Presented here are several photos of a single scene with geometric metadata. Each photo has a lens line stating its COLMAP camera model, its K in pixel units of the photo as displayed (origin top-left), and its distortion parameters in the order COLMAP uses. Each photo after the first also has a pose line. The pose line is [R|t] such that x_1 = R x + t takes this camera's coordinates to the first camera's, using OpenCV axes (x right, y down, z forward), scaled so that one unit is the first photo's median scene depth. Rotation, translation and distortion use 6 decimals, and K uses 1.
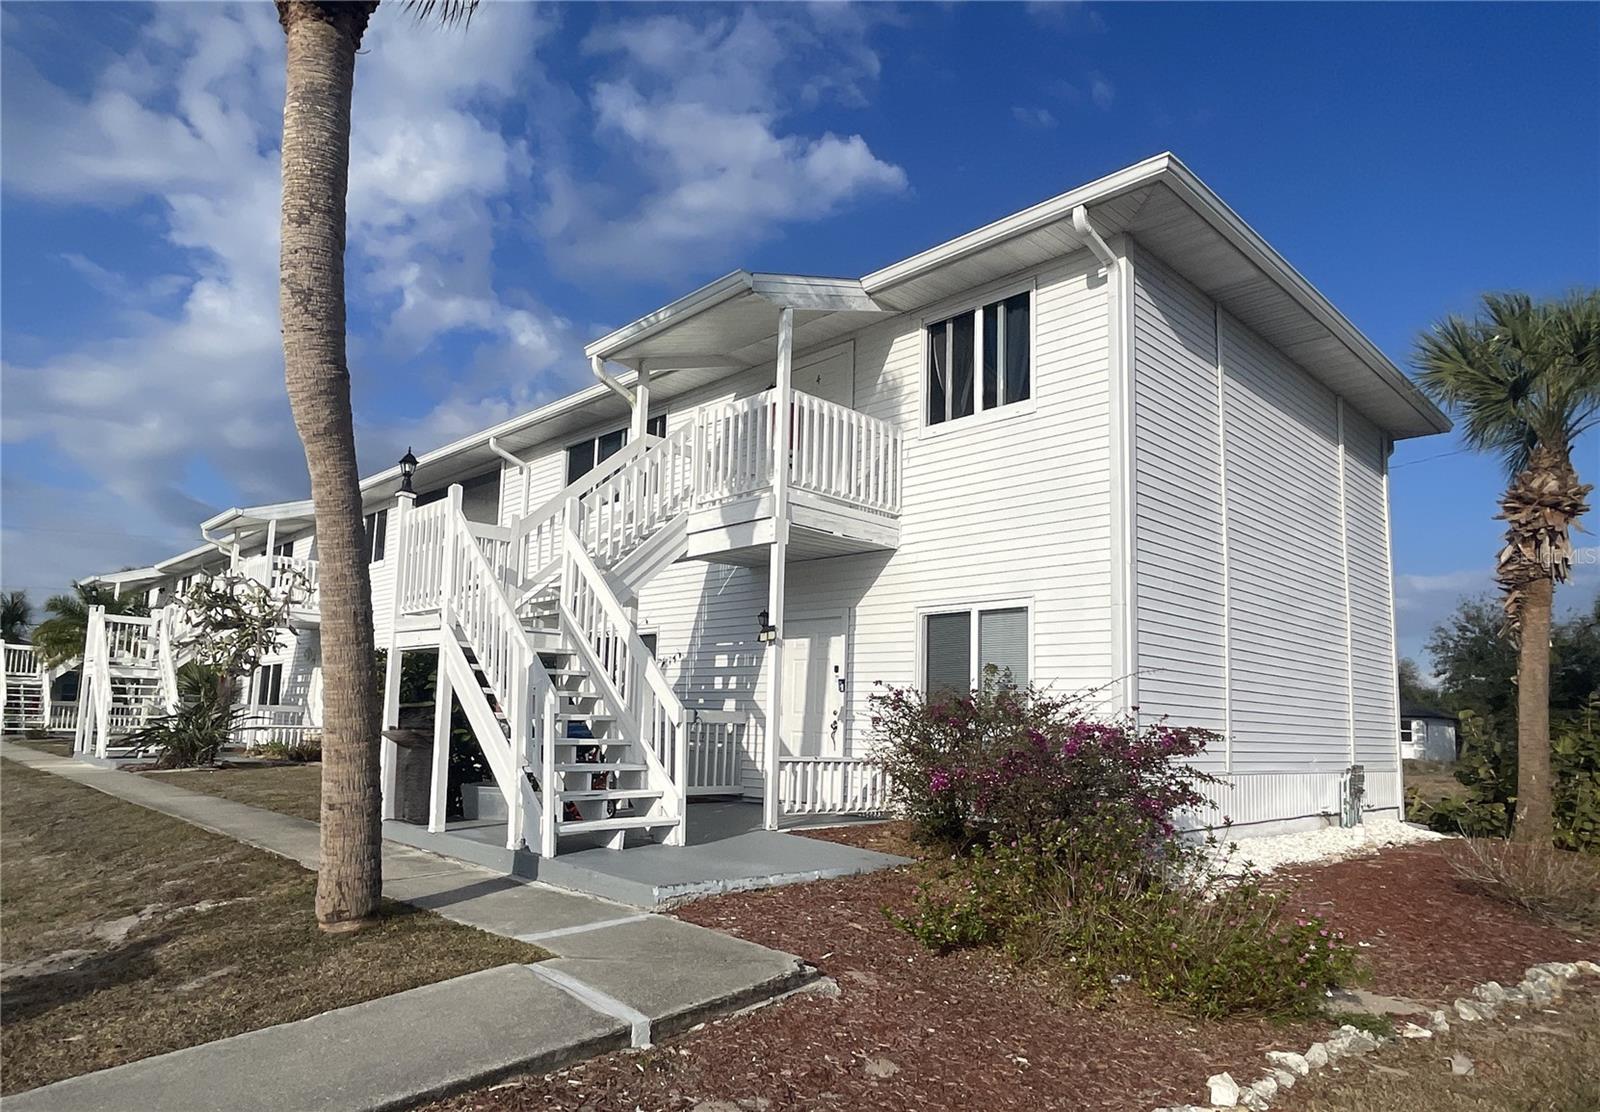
lens RADIAL K [[977.2, 0, 799.9], [0, 977.2, 610.9], [0, 0, 1]] dist [0.001131, -0.011573]
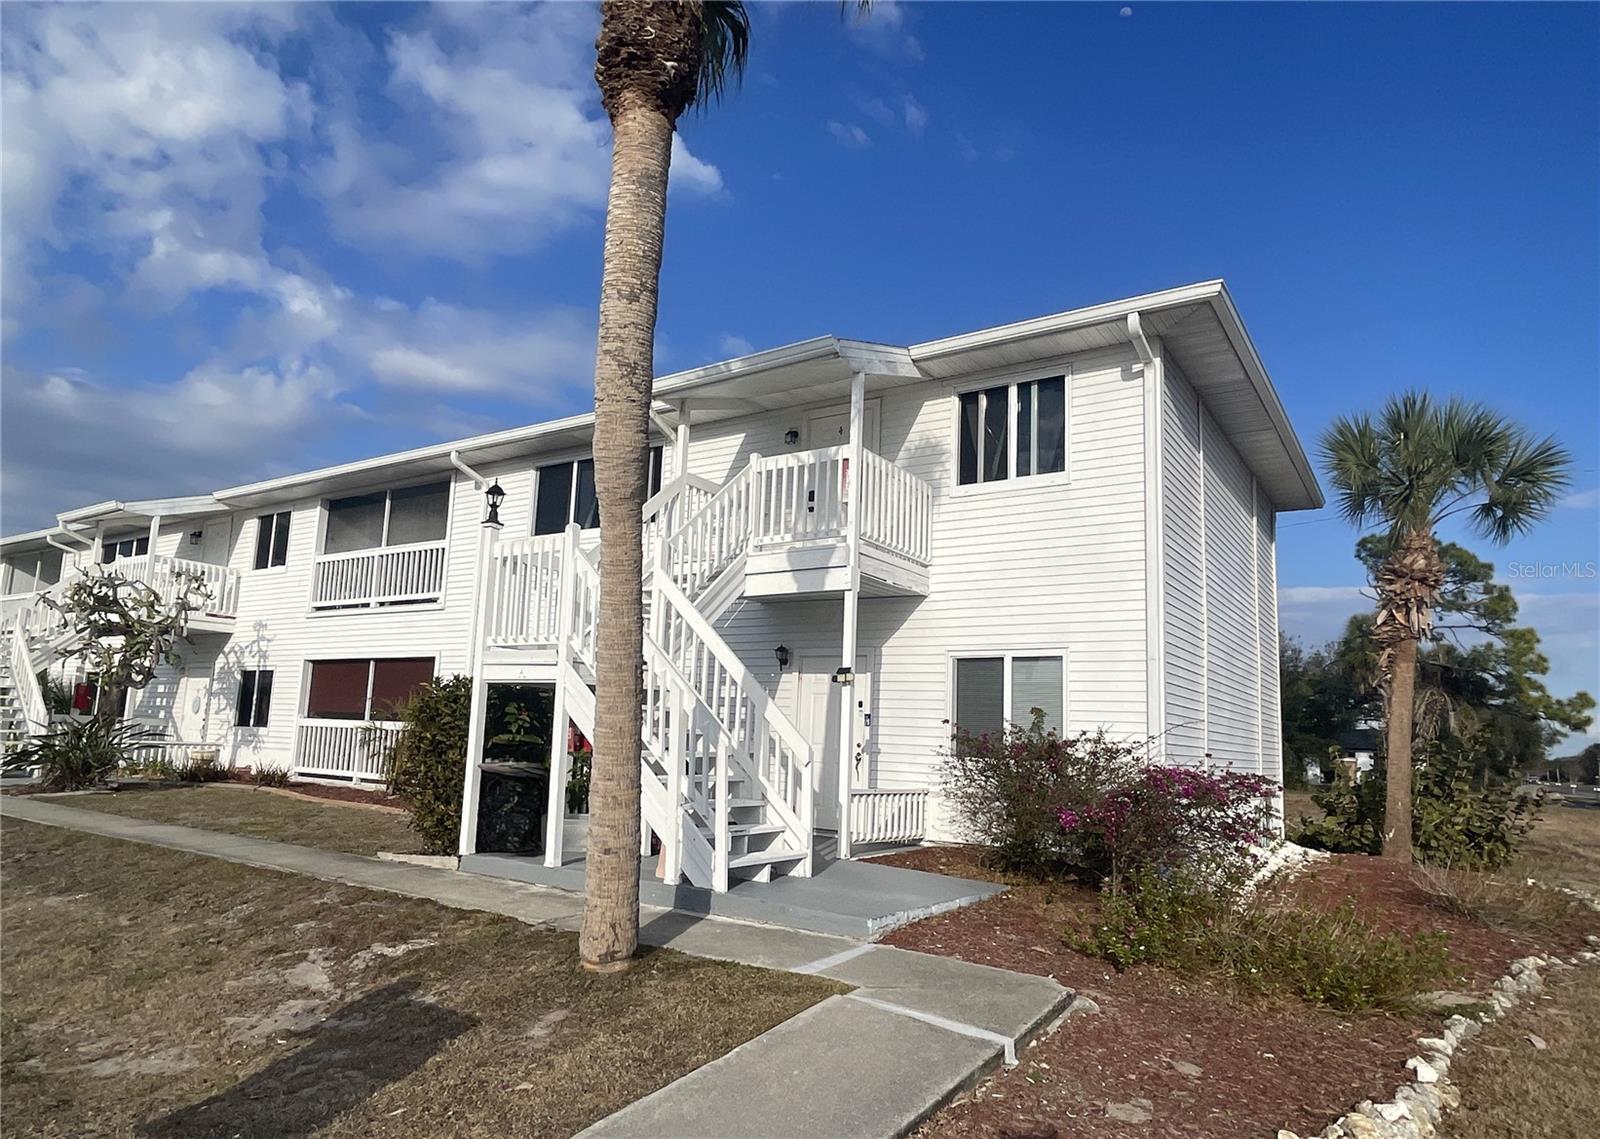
lens RADIAL K [[978.2, 0, 797.3], [0, 978.2, 611.4], [0, 0, 1]] dist [-0.003367, -0.004803]
pose [[0.977299, 0.038714, 0.208298, -0.292657], [-0.036672, 0.999234, -0.013658, -0.028427], [-0.208667, 0.005709, 0.977970, -0.038023]]
